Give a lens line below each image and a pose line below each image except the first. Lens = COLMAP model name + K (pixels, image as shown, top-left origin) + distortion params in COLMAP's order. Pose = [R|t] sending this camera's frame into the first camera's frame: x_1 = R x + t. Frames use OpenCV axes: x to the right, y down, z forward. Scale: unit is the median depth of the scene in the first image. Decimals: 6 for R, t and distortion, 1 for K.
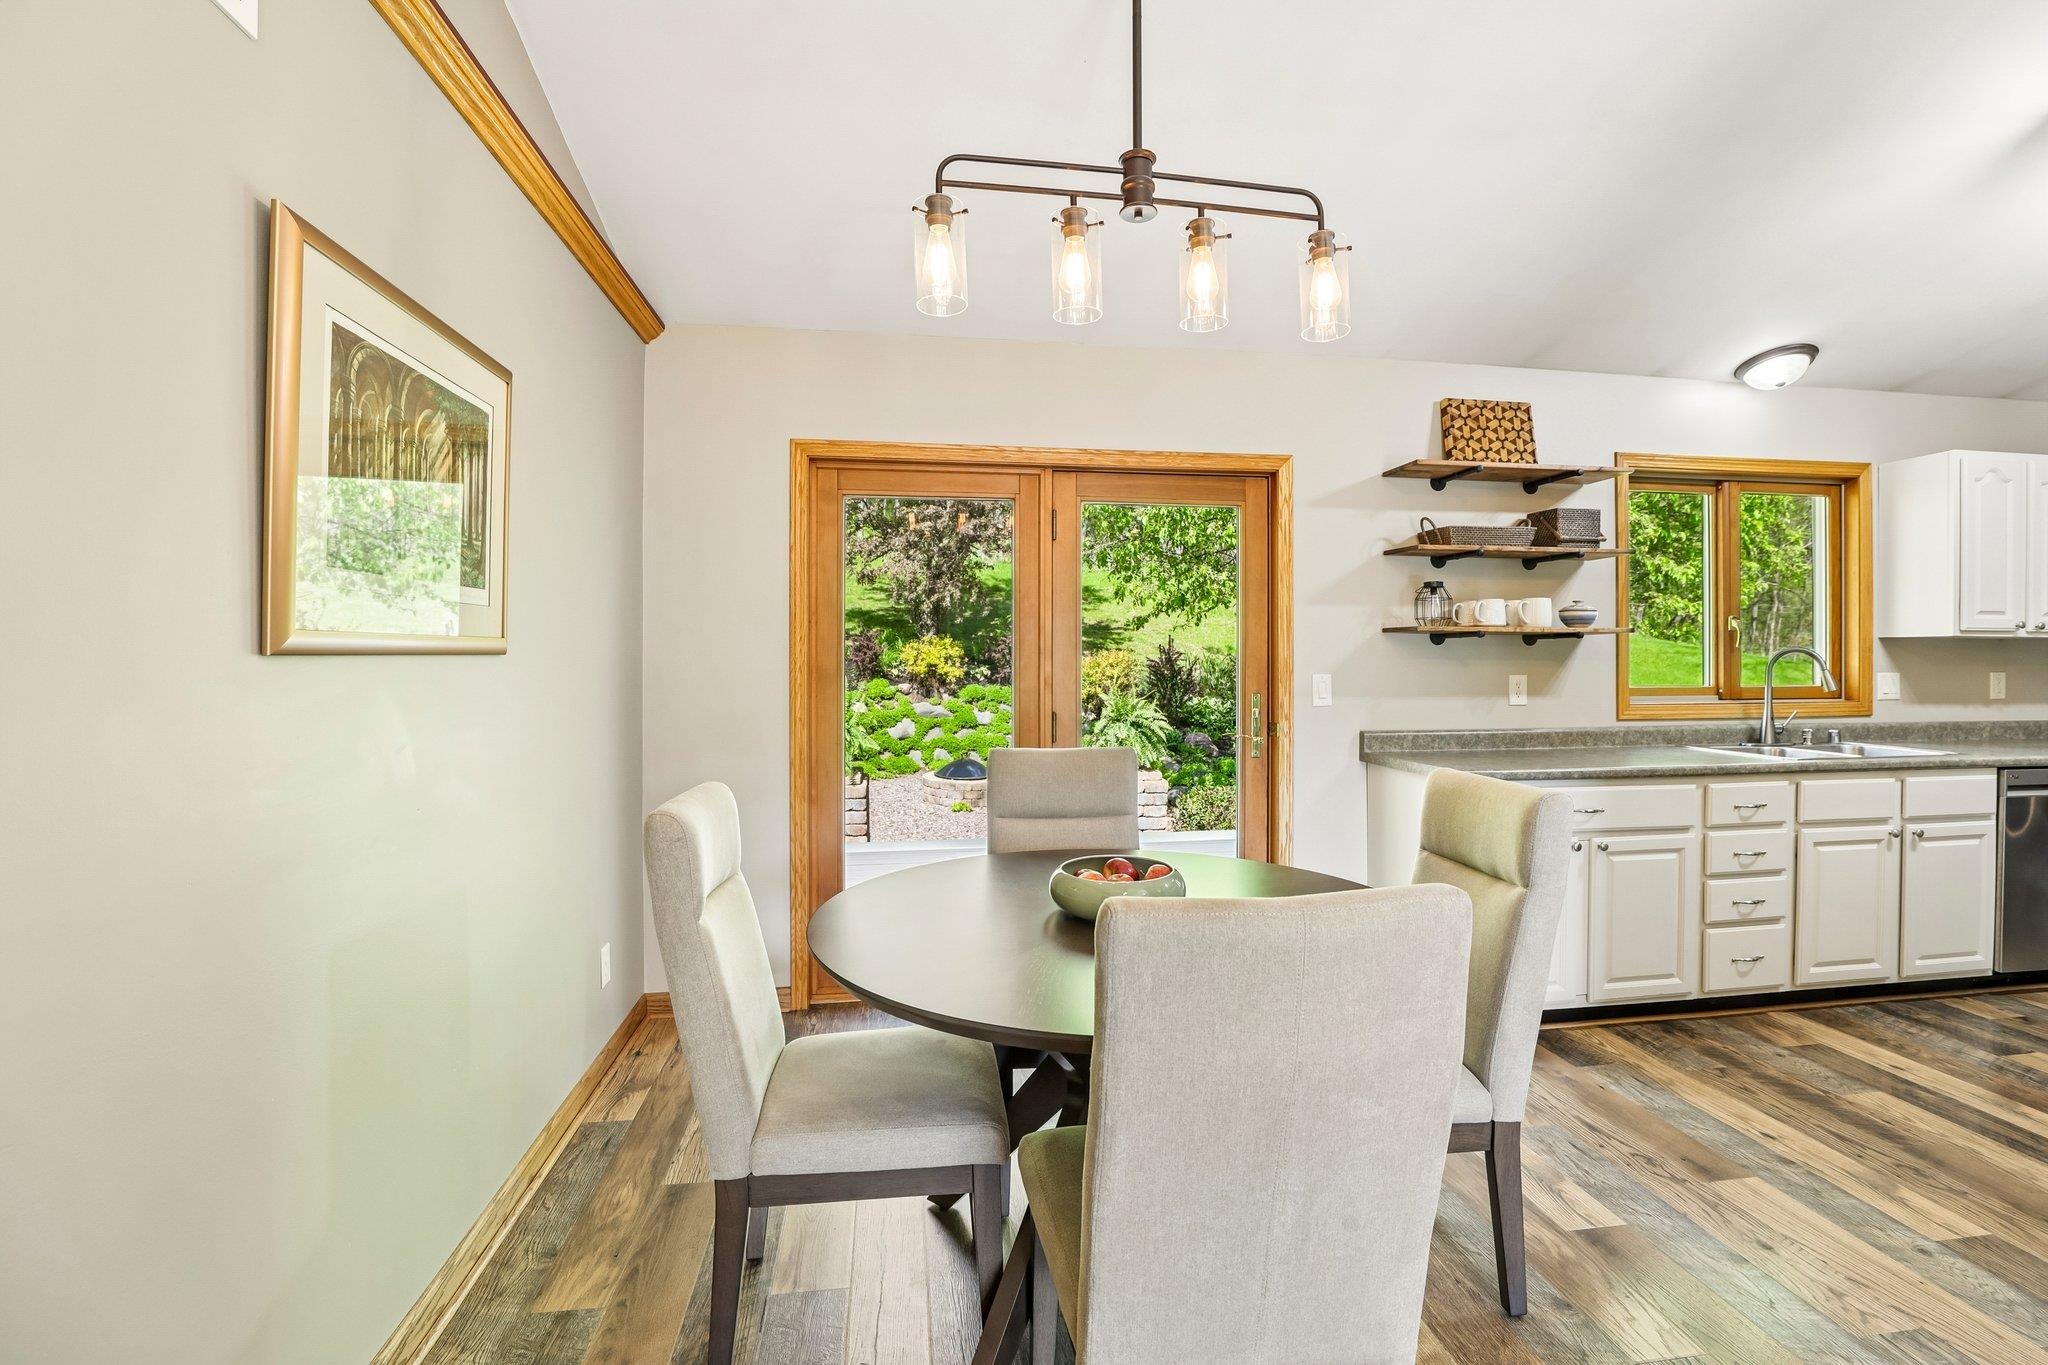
lens RADIAL K [[929.8, 0, 1026.1], [0, 929.8, 656.4], [0, 0, 1]] dist [-0.048883, 0.012814]
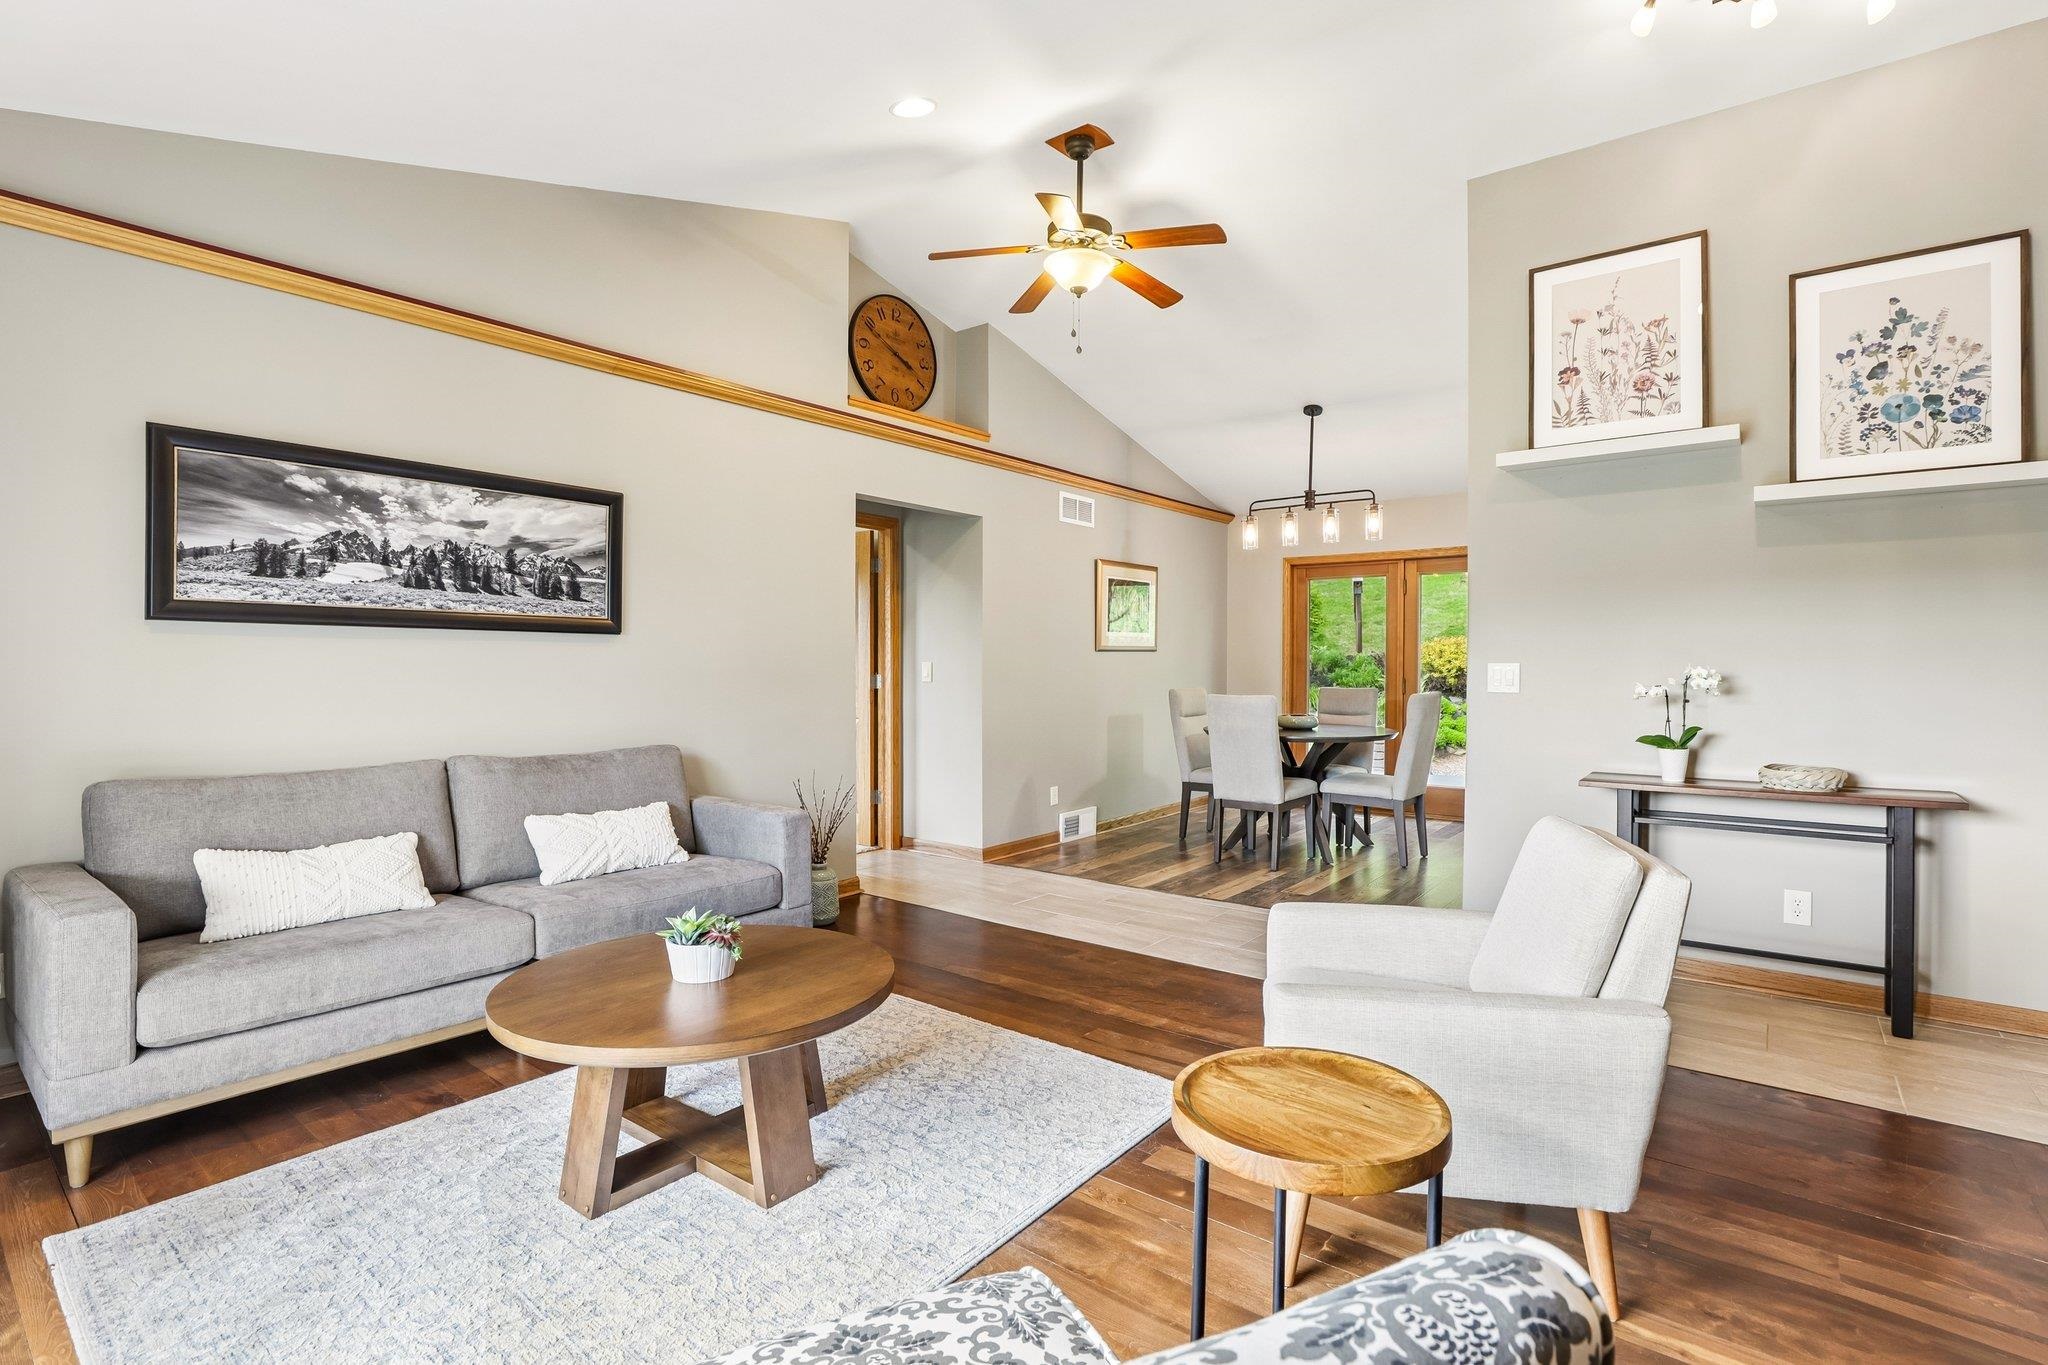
lens RADIAL K [[972.5, 0, 1021.5], [0, 972.5, 658.2], [0, 0, 1]] dist [-0.003472, -0.000364]
pose [[0.683499, -0.000732, -0.729951, 1.086150], [-0.000055, 0.999999, -0.001055, 0.017665], [0.729951, 0.000761, 0.683499, -1.155095]]
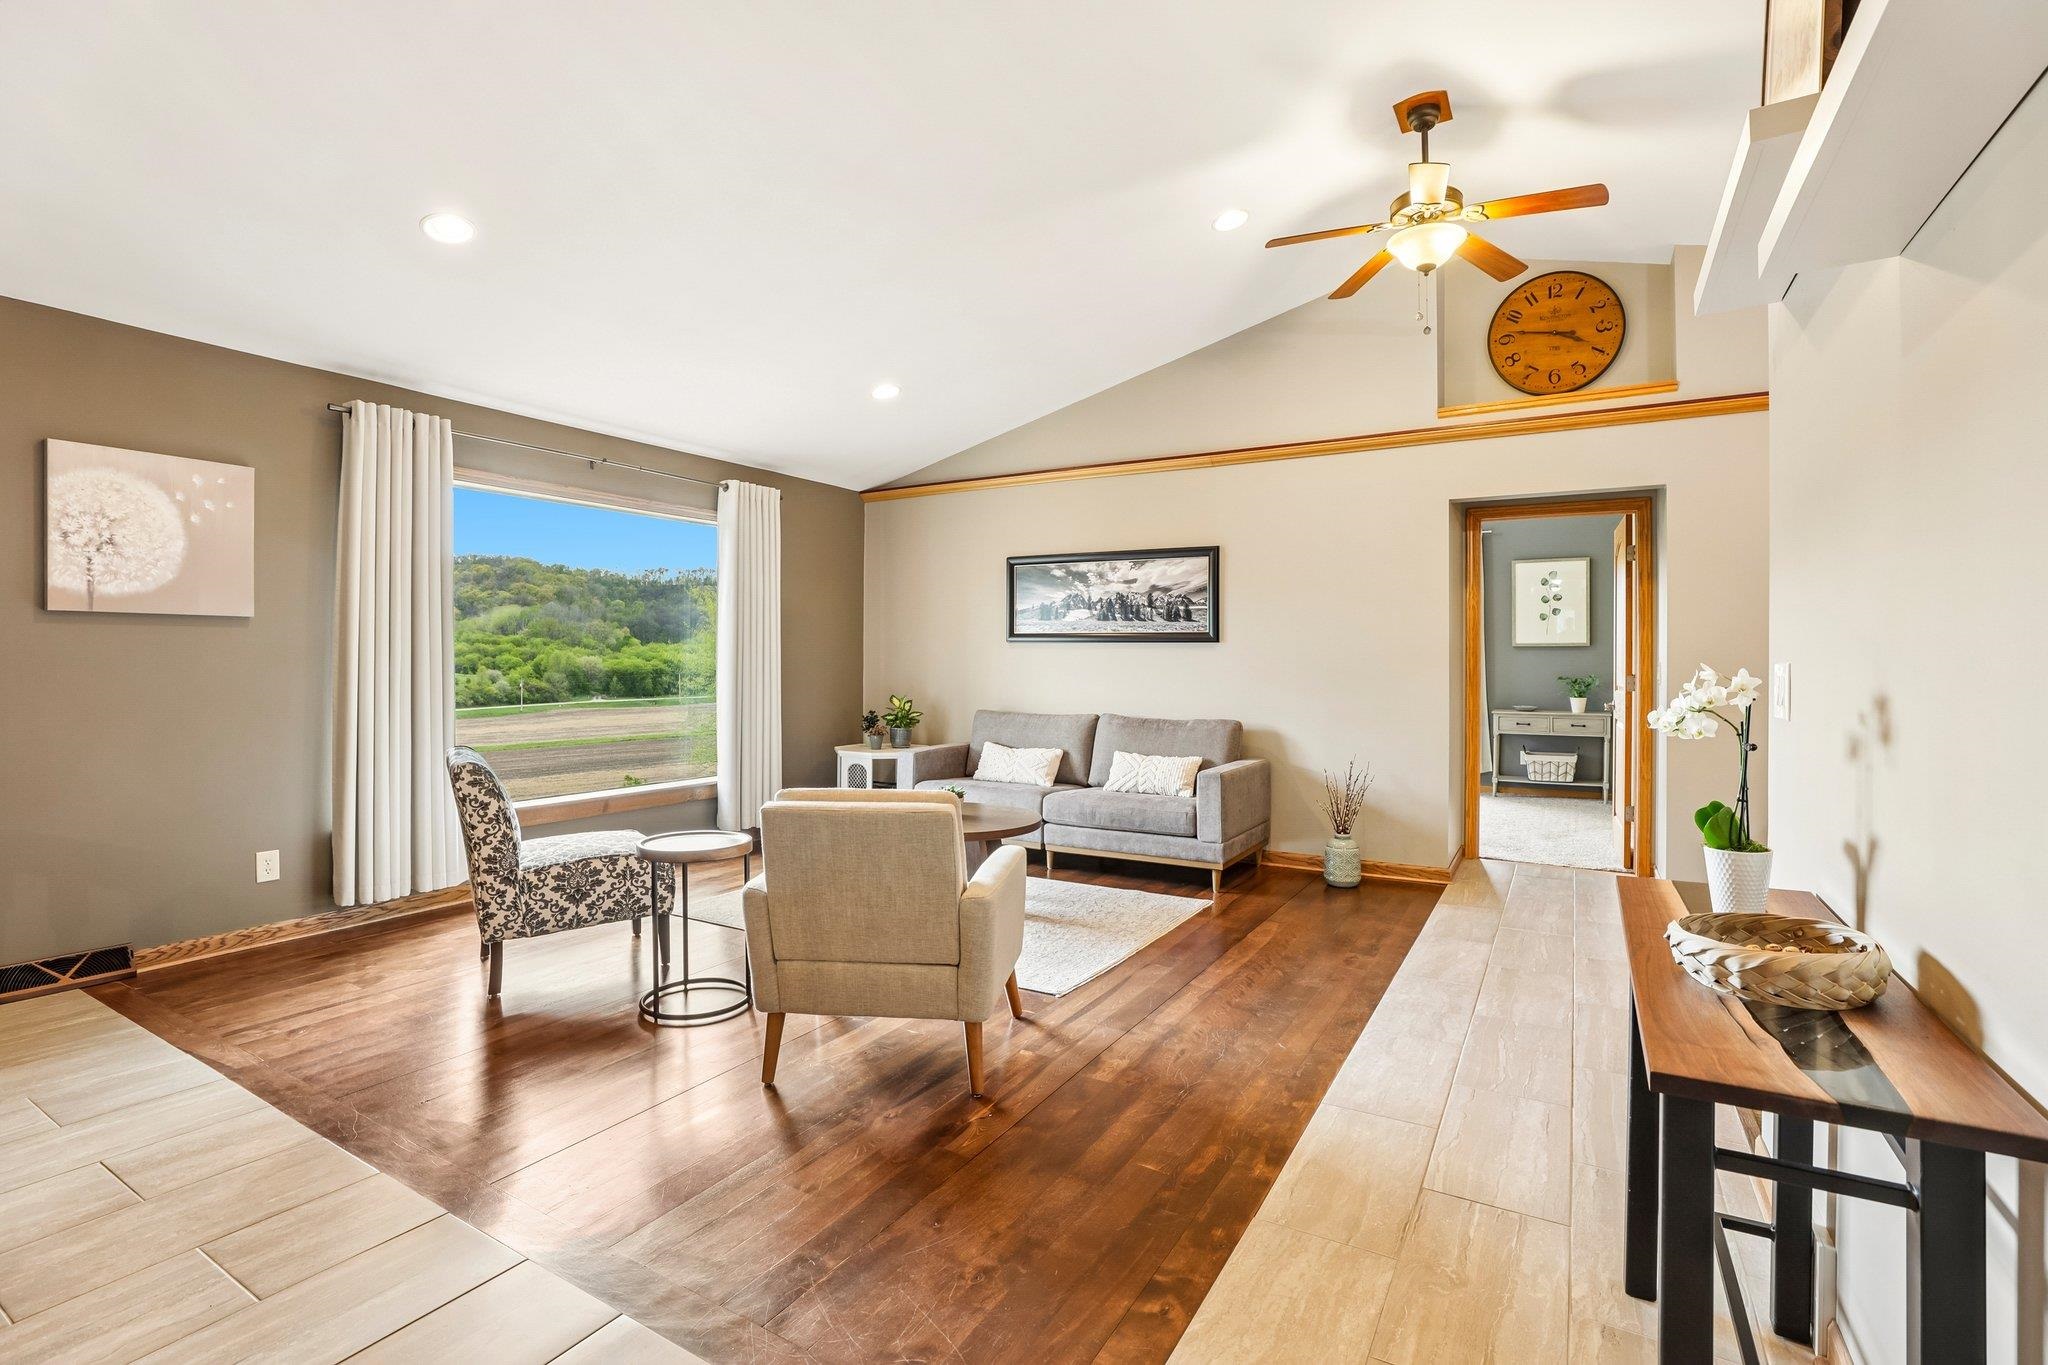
lens RADIAL K [[929.8, 0, 1026.1], [0, 929.8, 656.4], [0, 0, 1]] dist [-0.048883, 0.012814]
pose [[-0.626911, 0.000404, -0.779091, 1.407427], [0.001937, 0.999998, -0.001040, 0.013234], [0.779089, -0.002161, -0.626910, 0.137423]]
